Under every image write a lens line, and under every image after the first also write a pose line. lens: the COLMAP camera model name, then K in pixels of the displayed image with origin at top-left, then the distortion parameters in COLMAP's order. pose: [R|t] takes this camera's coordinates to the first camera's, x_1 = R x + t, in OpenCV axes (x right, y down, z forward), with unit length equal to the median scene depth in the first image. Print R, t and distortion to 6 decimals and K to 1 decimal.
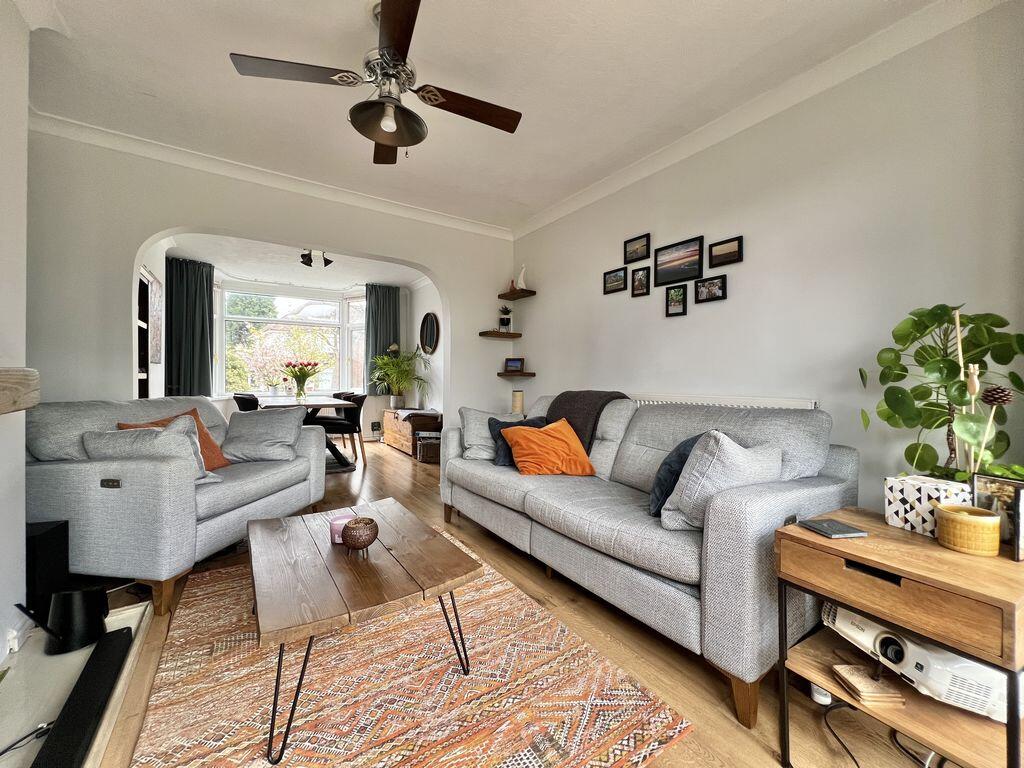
lens RADIAL K [[407.6, 0, 510.6], [0, 407.6, 380.1], [0, 0, 1]] dist [-0.001751, 0.000630]
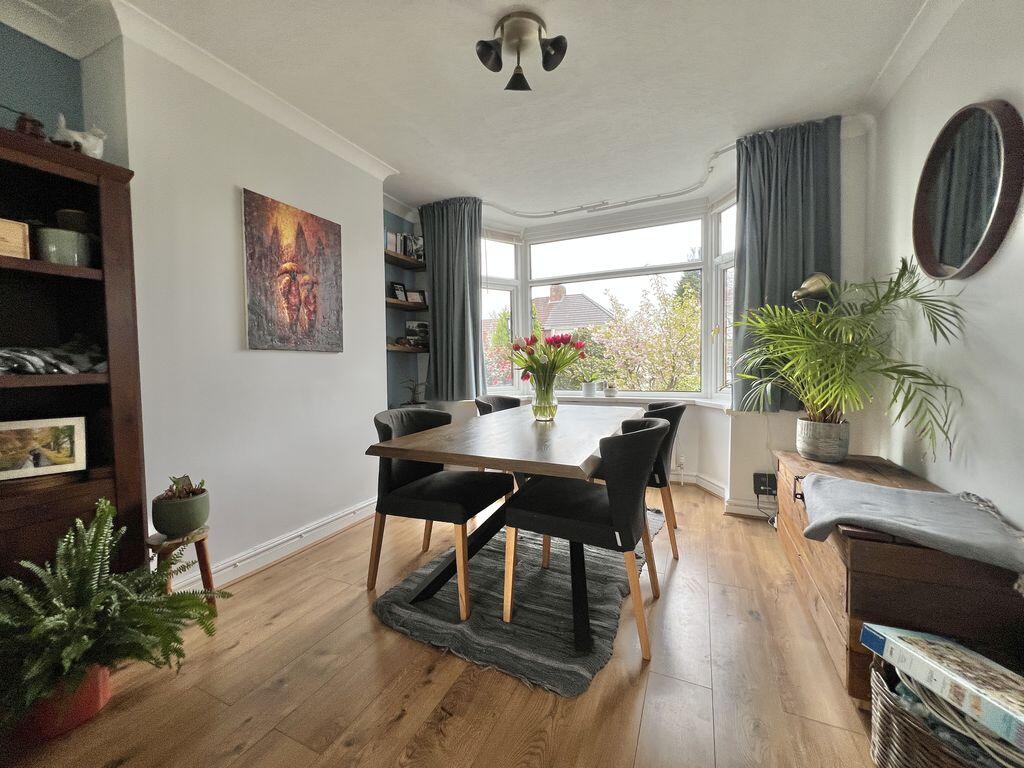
lens RADIAL K [[407.6, 0, 505.8], [0, 407.6, 378.6], [0, 0, 1]] dist [-0.001751, 0.000630]
pose [[0.516938, 0.015738, -0.855878, -0.270221], [0.008163, 0.999695, 0.023313, -0.013409], [0.855984, -0.019038, 0.516652, 1.322494]]
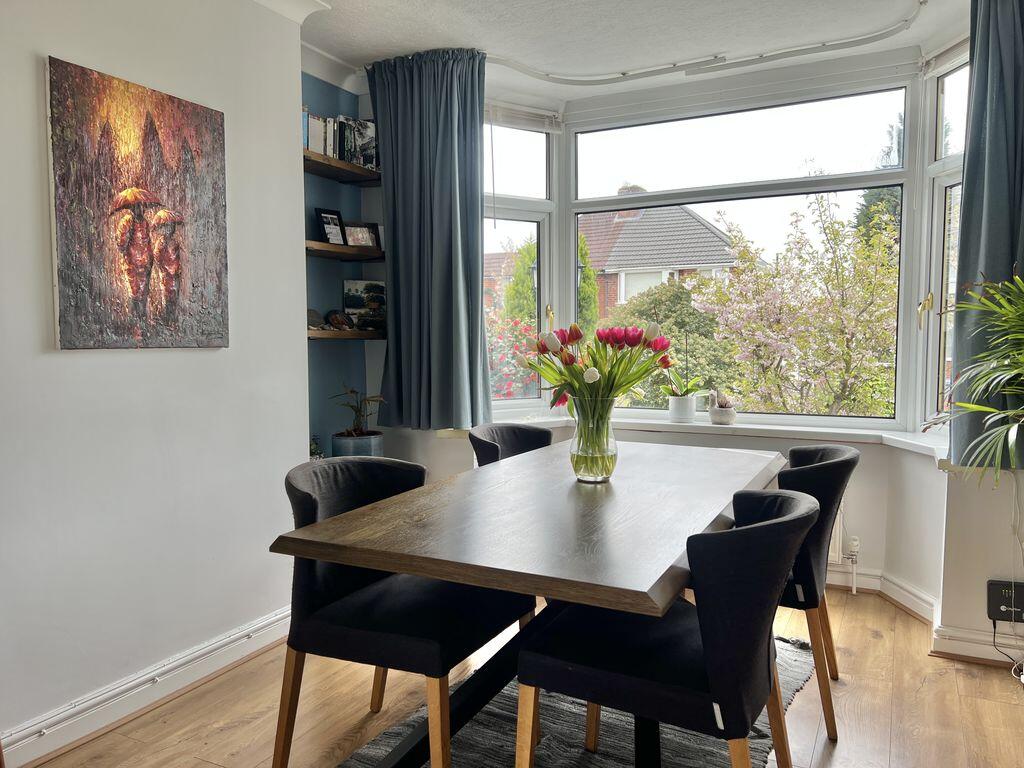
lens RADIAL K [[769.6, 0, 506.4], [0, 769.6, 384.6], [0, 0, 1]] dist [0.052042, -0.061129]
pose [[0.487995, 0.049677, -0.871432, -0.240690], [-0.001628, 0.998429, 0.056005, -0.063904], [0.872845, -0.025911, 0.487309, 1.315495]]
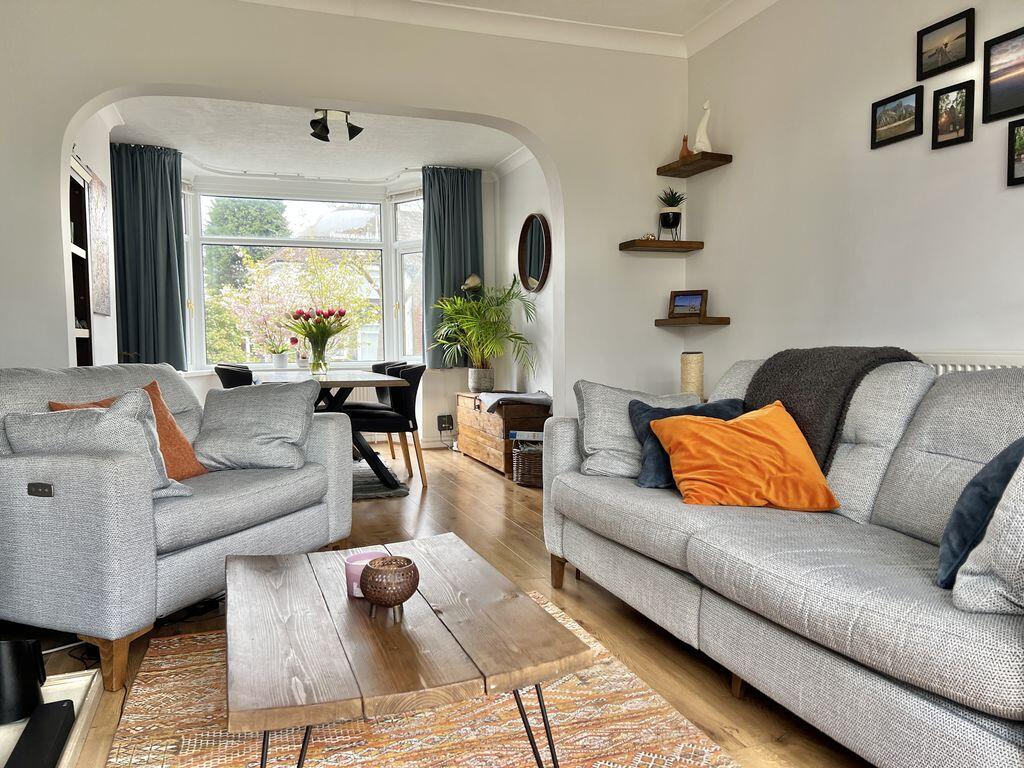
lens RADIAL K [[769.6, 0, 513.1], [0, 769.6, 389.7], [0, 0, 1]] dist [0.052042, -0.061129]
pose [[0.970355, 0.000821, -0.241683, 0.043822], [0.013066, 0.998354, 0.055848, 0.021045], [0.241331, -0.057350, 0.968747, -0.018089]]
